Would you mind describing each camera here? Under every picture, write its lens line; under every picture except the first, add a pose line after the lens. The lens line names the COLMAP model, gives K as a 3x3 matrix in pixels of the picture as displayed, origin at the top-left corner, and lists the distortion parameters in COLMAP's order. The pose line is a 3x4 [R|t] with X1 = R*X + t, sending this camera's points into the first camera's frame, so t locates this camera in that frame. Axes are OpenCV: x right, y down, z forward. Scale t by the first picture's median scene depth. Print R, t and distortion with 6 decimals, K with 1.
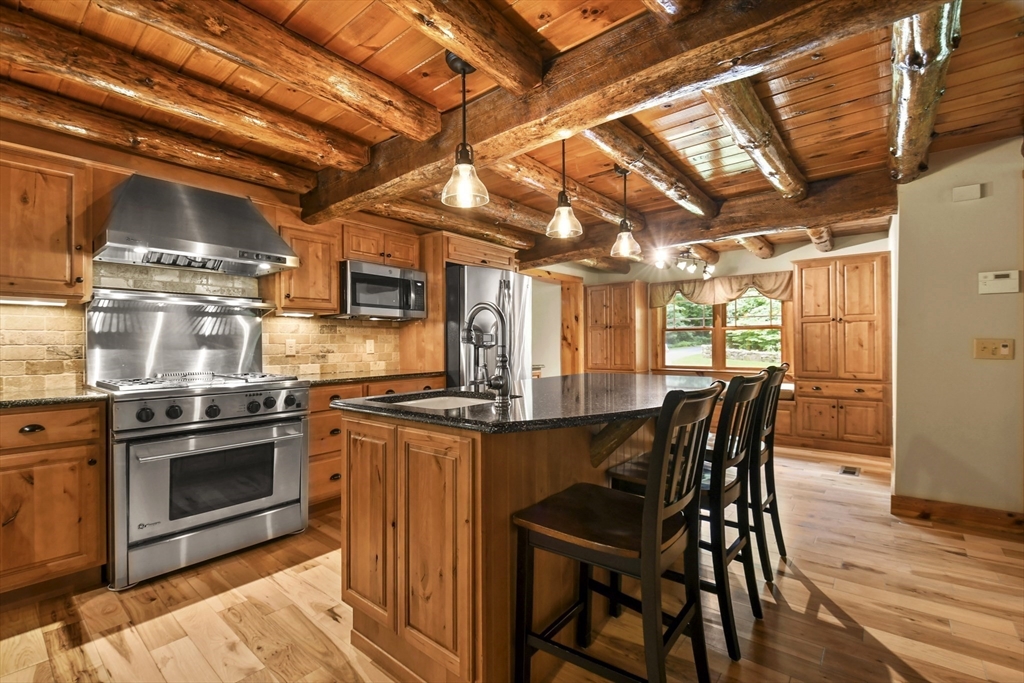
lens RADIAL K [[451.8, 0, 506.7], [0, 451.8, 343.1], [0, 0, 1]] dist [0.018996, -0.004362]
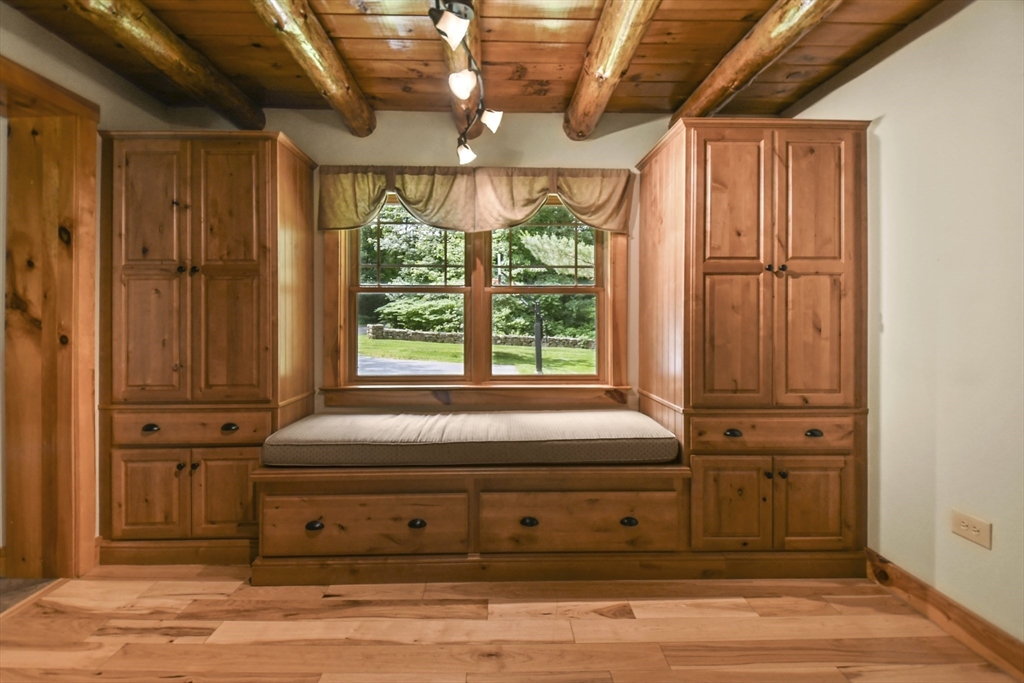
lens RADIAL K [[451.8, 0, 494.7], [0, 451.8, 320.3], [0, 0, 1]] dist [0.018996, -0.004362]
pose [[0.760740, 0.008770, 0.648997, 0.189701], [-0.006599, 0.999962, -0.005777, 0.000662], [-0.649023, 0.000112, 0.760769, 0.640601]]
